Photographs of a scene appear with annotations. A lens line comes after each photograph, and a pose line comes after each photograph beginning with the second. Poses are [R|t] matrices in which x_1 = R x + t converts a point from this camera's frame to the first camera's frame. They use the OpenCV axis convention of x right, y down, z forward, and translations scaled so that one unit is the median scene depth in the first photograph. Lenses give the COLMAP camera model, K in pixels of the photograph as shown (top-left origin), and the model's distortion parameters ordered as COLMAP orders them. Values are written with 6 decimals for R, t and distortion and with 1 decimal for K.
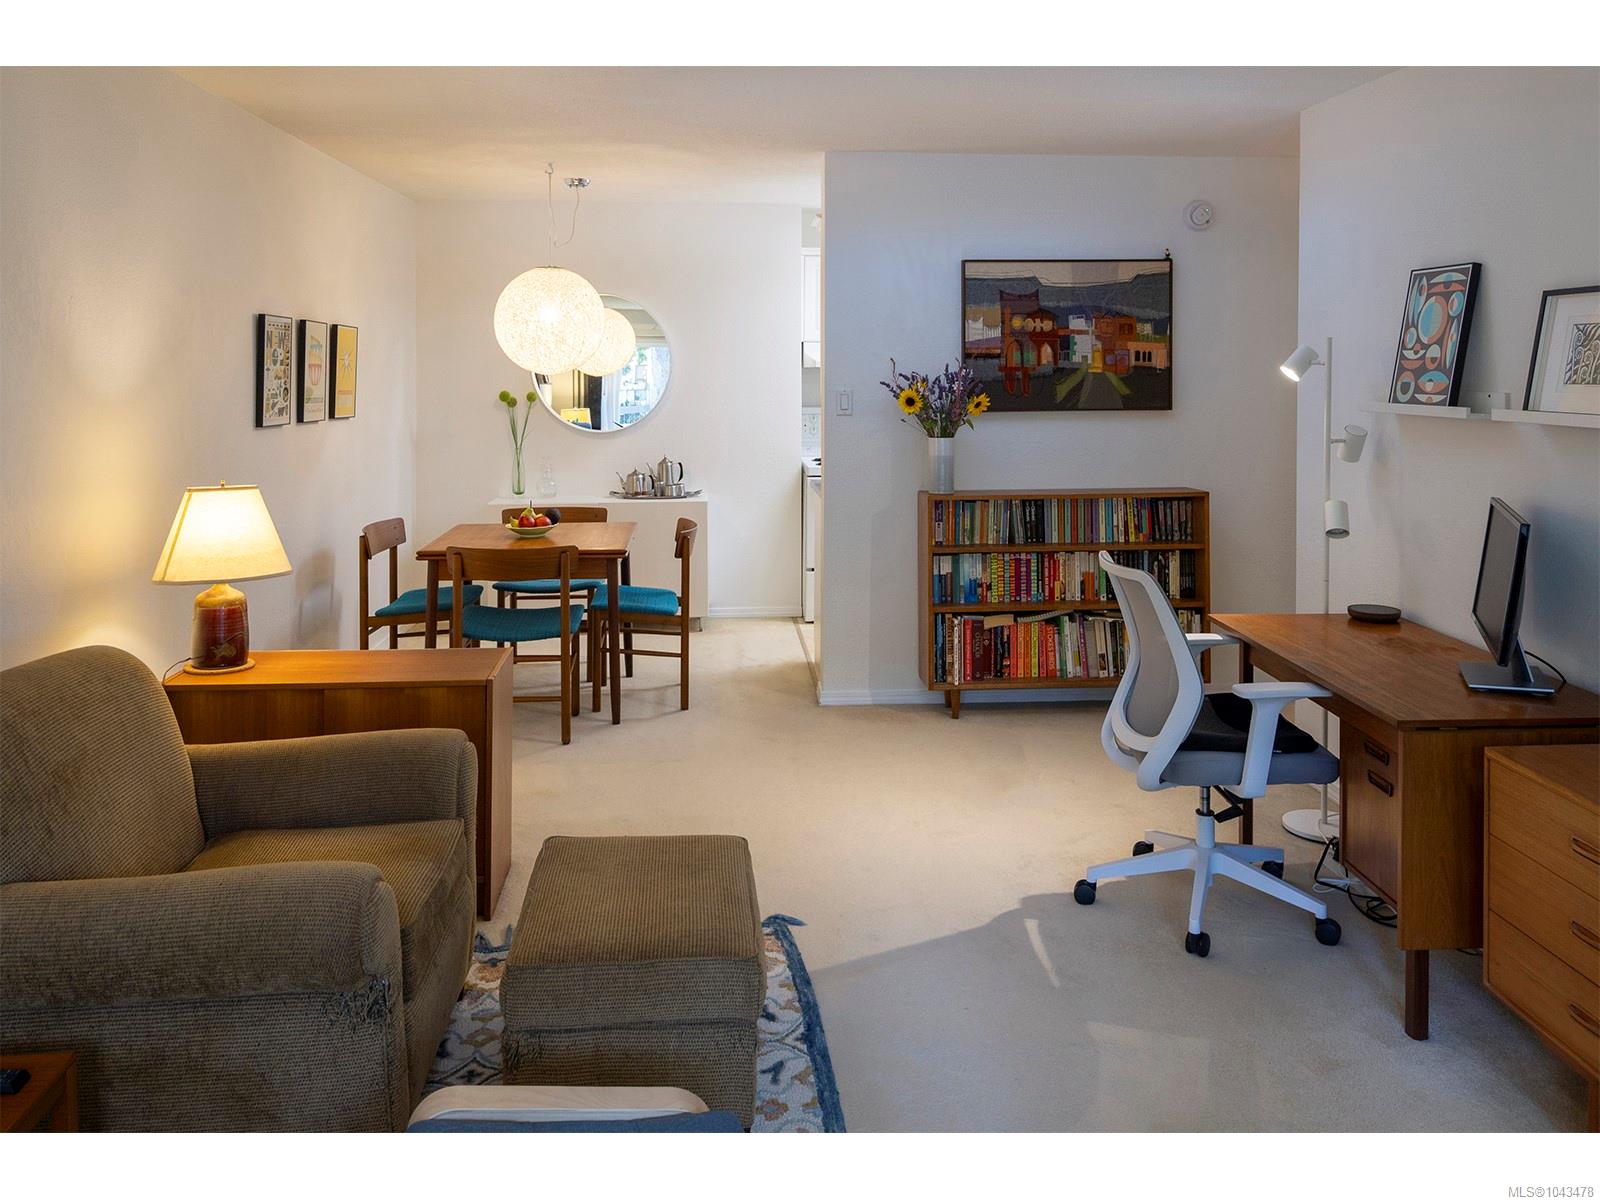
lens RADIAL K [[1219.8, 0, 800.0], [0, 1219.8, 600.0], [0, 0, 1]] dist [0.002257, 0.001583]
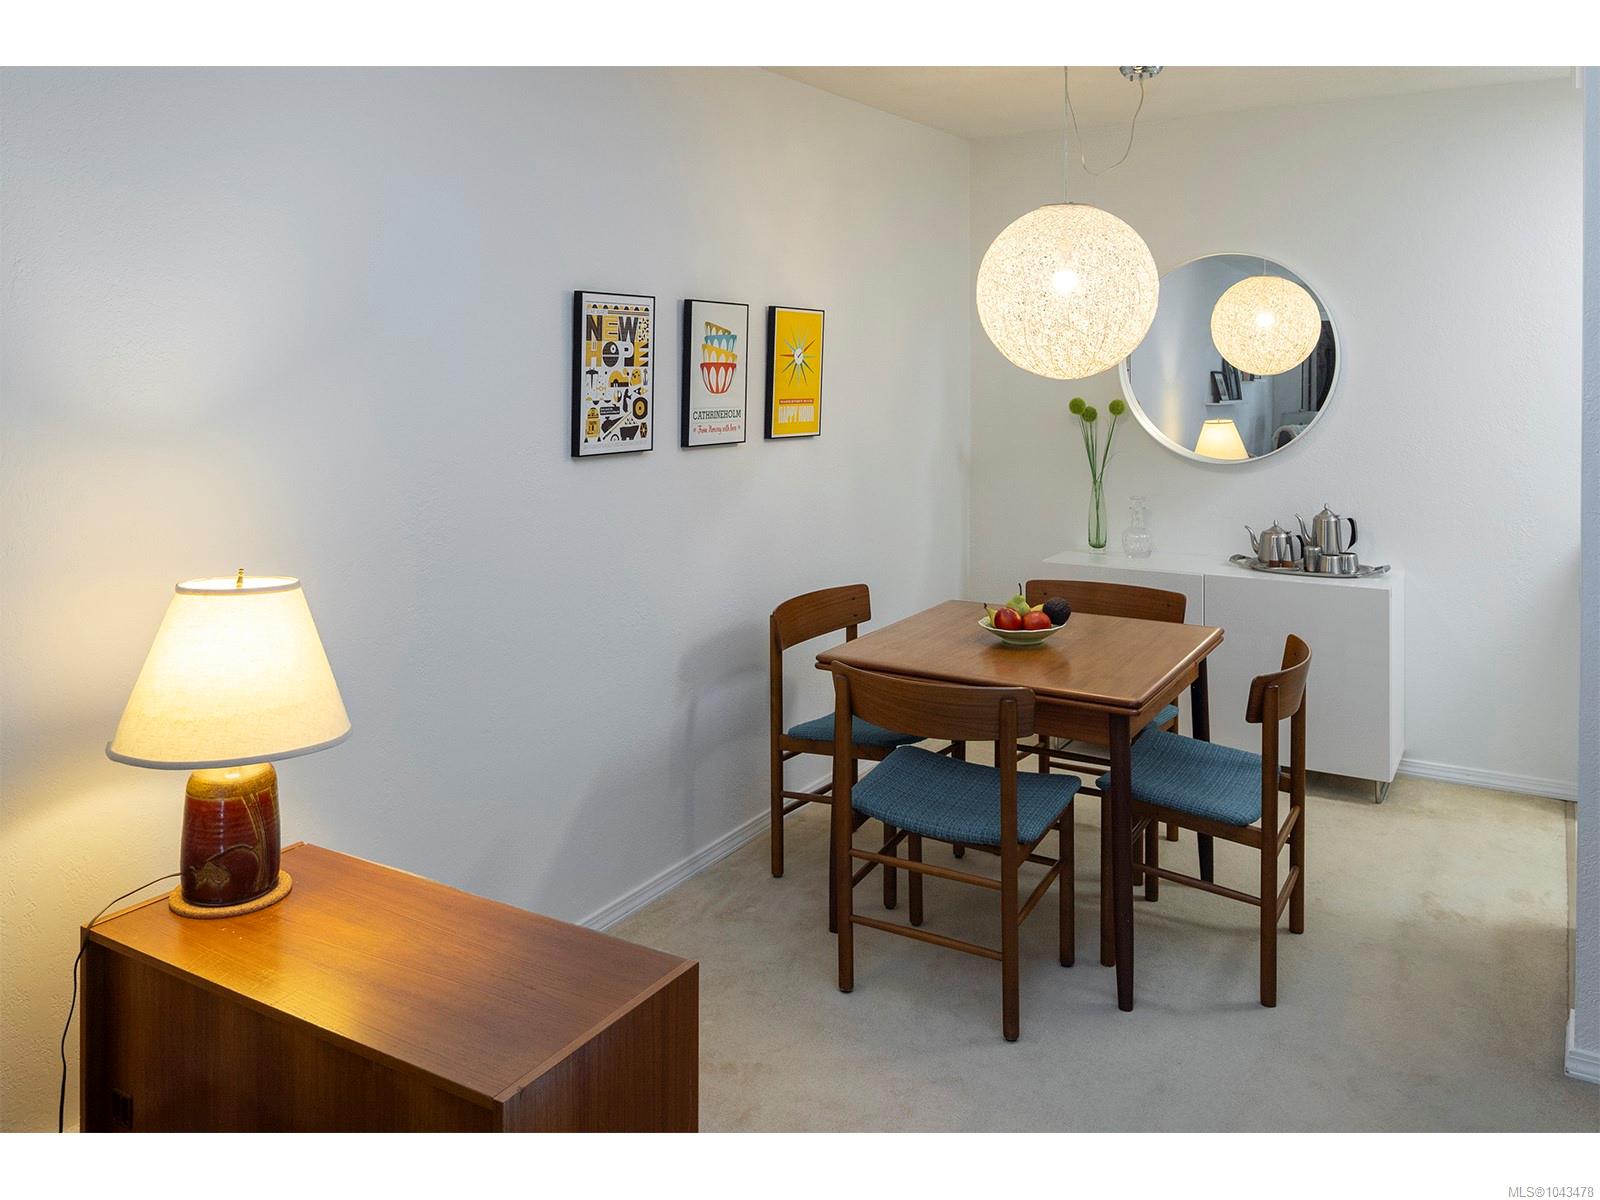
lens RADIAL K [[1279.0, 0, 799.1], [0, 1279.0, 425.9], [0, 0, 1]] dist [0.001185, 0.008031]
pose [[0.822519, 0.029090, -0.567994, 0.048434], [-0.105008, 0.989289, -0.101396, -0.085013], [0.558960, 0.143043, 0.816763, 0.418043]]
